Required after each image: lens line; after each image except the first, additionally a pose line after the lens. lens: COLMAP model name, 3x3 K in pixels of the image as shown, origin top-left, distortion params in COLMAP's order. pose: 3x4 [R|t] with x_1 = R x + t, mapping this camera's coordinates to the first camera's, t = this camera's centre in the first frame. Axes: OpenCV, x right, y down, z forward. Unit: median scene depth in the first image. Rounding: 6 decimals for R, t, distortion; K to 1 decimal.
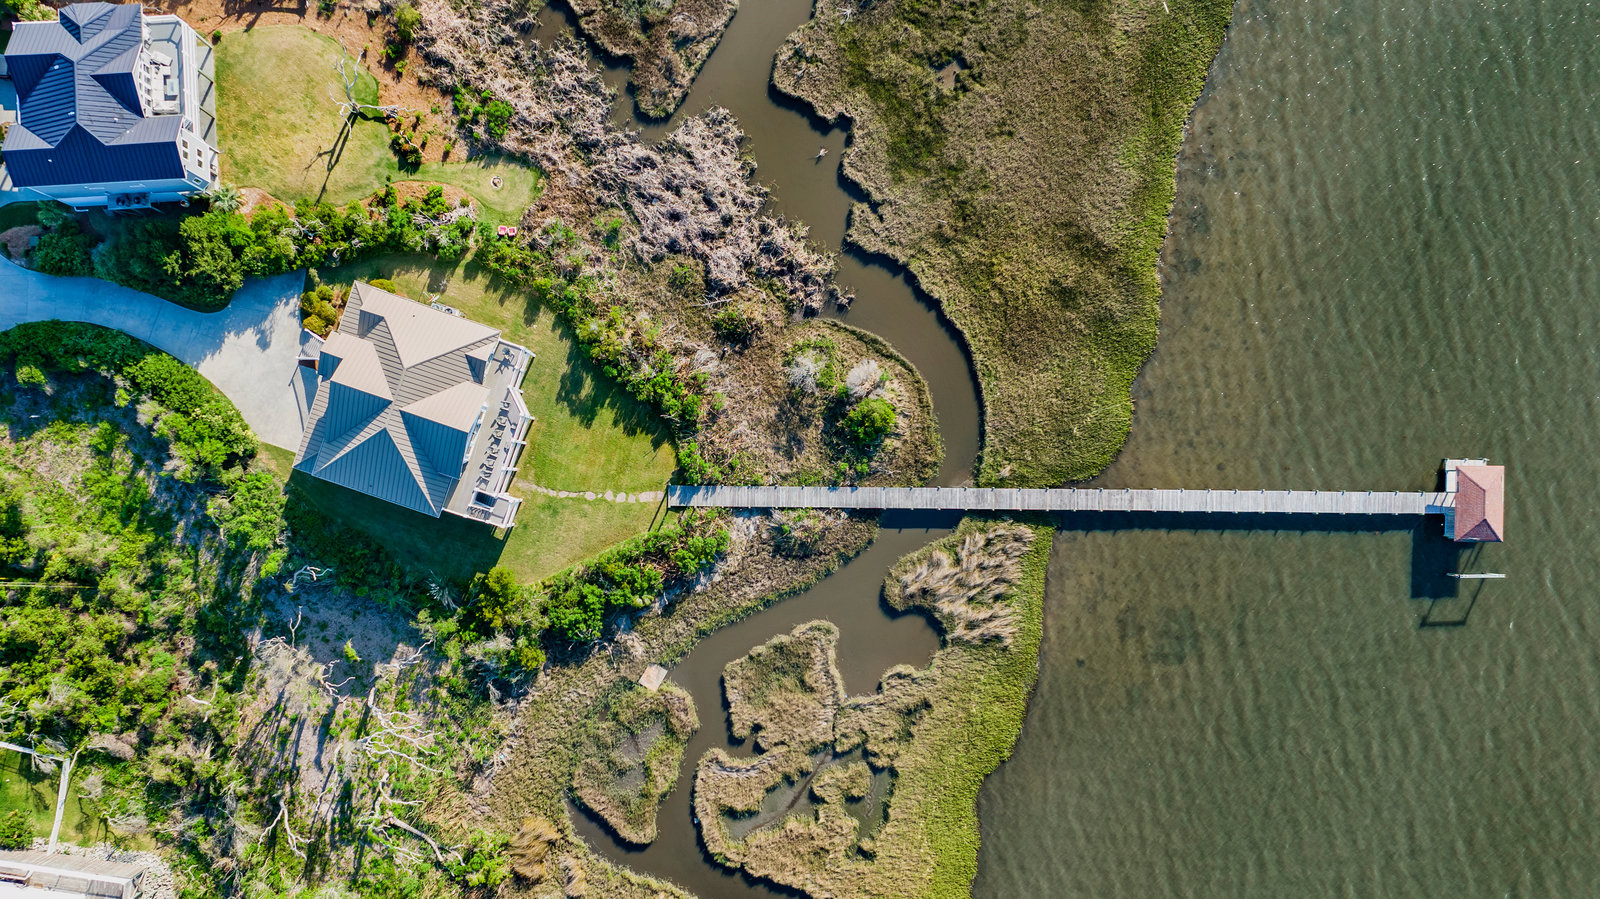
lens RADIAL K [[1126.4, 0, 800.0], [0, 1126.4, 449.5], [0, 0, 1]] dist [0.004002, -0.012594]
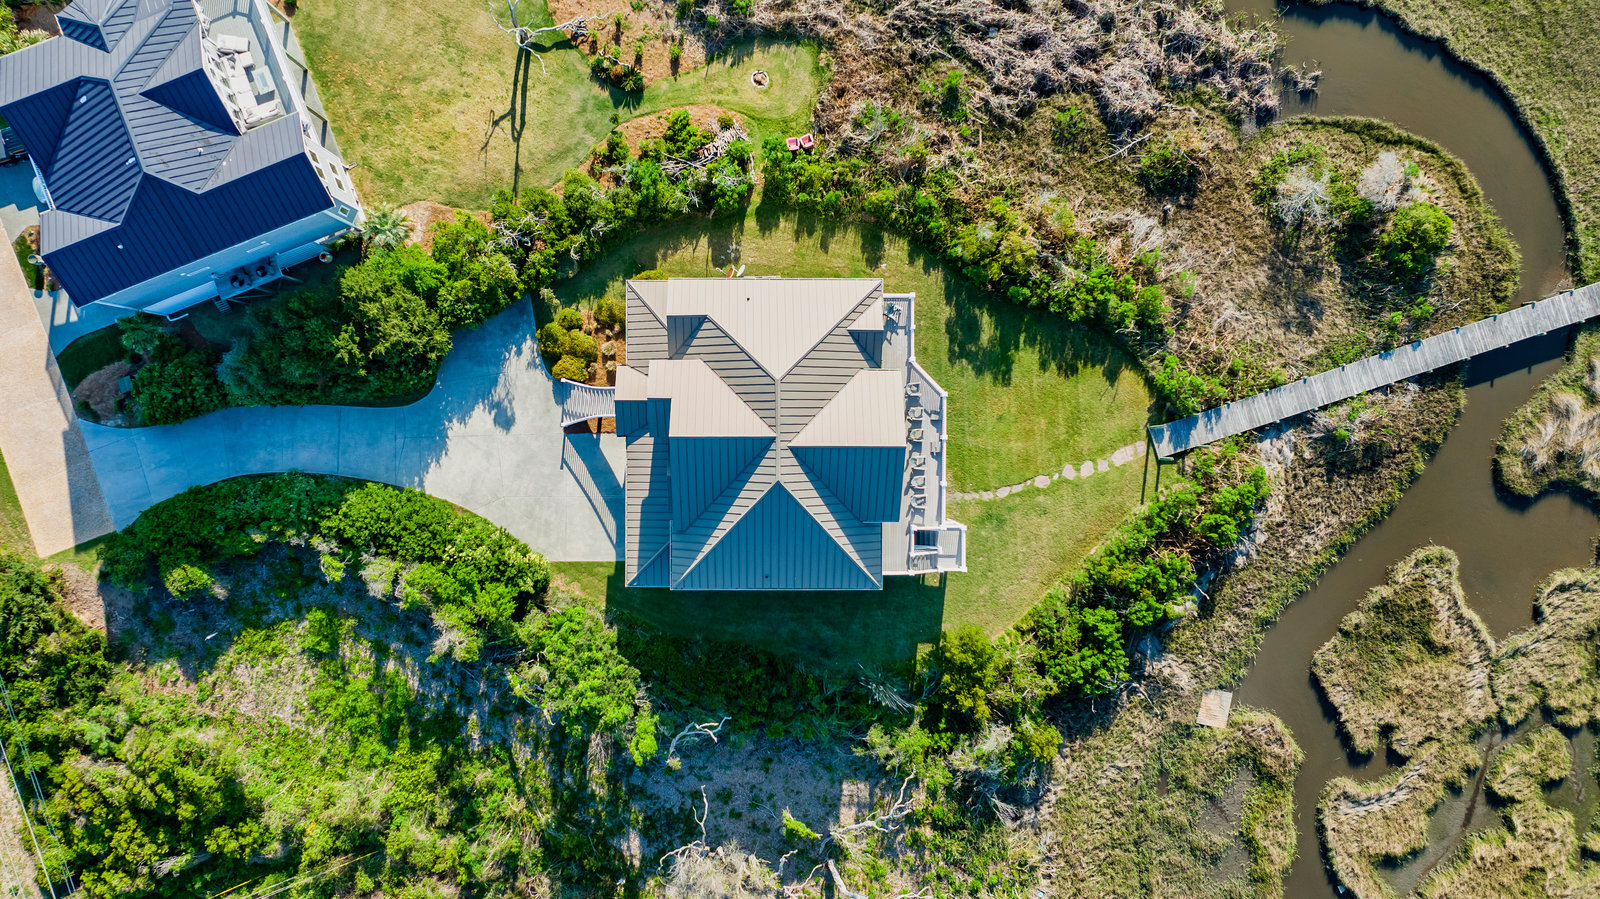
lens RADIAL K [[1051.7, 0, 801.1], [0, 1051.7, 381.9], [0, 0, 1]] dist [-0.003992, -0.006284]
pose [[0.947912, -0.318451, 0.007133, -0.308207], [0.318460, 0.947936, -0.000068, -0.060186], [-0.006740, 0.002336, 0.999975, 0.381264]]
